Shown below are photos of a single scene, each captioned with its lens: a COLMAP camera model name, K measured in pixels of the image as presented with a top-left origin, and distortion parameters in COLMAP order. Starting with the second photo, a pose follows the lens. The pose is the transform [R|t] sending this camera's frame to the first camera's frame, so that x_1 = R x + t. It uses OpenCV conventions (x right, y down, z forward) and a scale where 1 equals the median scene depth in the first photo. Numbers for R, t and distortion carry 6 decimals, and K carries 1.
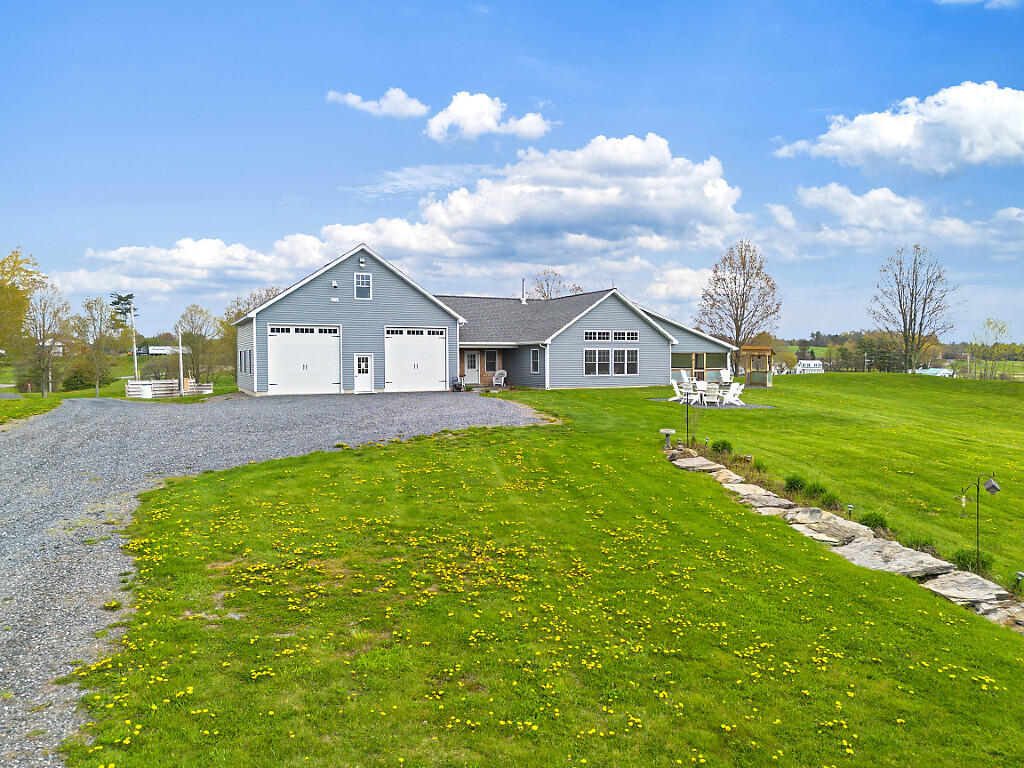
lens RADIAL K [[677.1, 0, 516.5], [0, 677.1, 449.5], [0, 0, 1]] dist [0.026408, -0.000569]
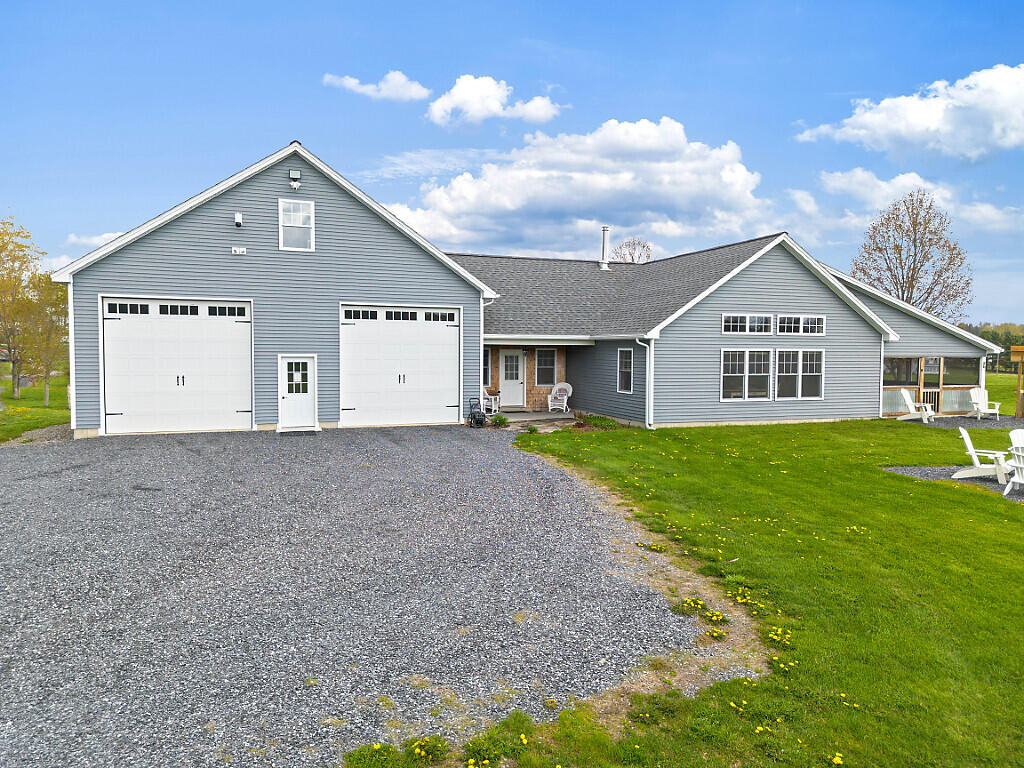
lens RADIAL K [[726.3, 0, 499.2], [0, 726.3, 383.4], [0, 0, 1]] dist [0.072573, -0.065439]
pose [[0.999541, 0.008608, -0.029059, -0.054959], [-0.011142, 0.996040, -0.088202, -0.070279], [0.028185, 0.088485, 0.995679, 0.437459]]
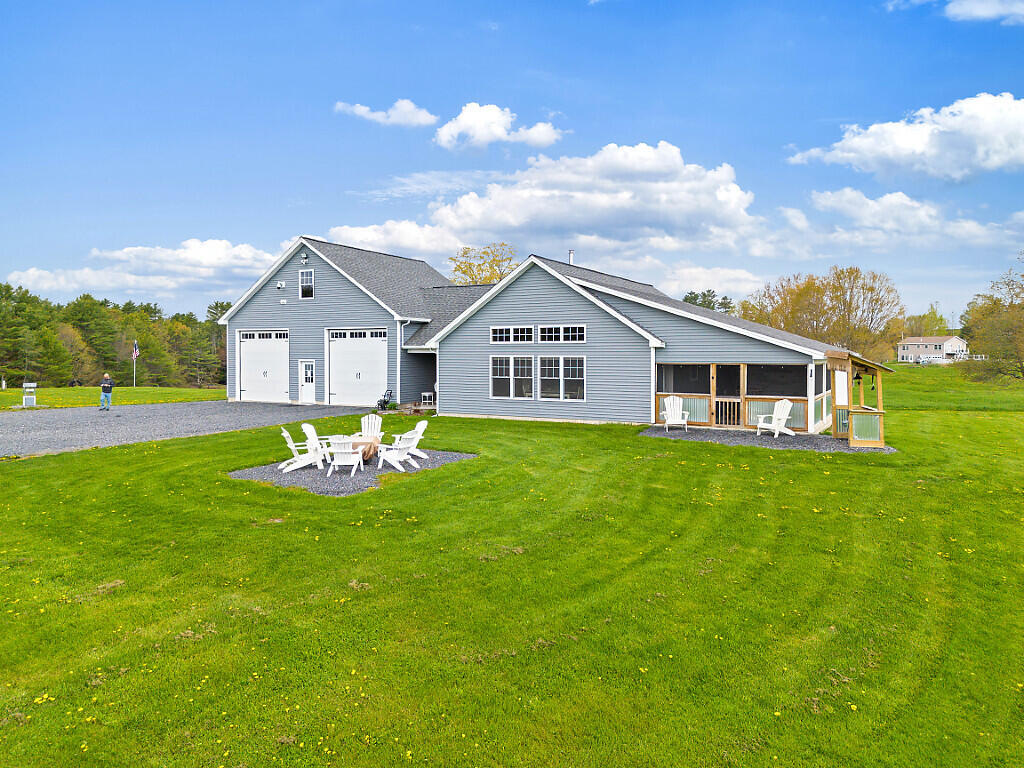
lens RADIAL K [[726.3, 0, 499.2], [0, 726.3, 383.4], [0, 0, 1]] dist [0.072573, -0.065439]
pose [[0.634875, 0.031458, -0.771974, 0.619400], [-0.109991, 0.992674, -0.050006, -0.088889], [0.764746, 0.116658, 0.633684, 0.575615]]
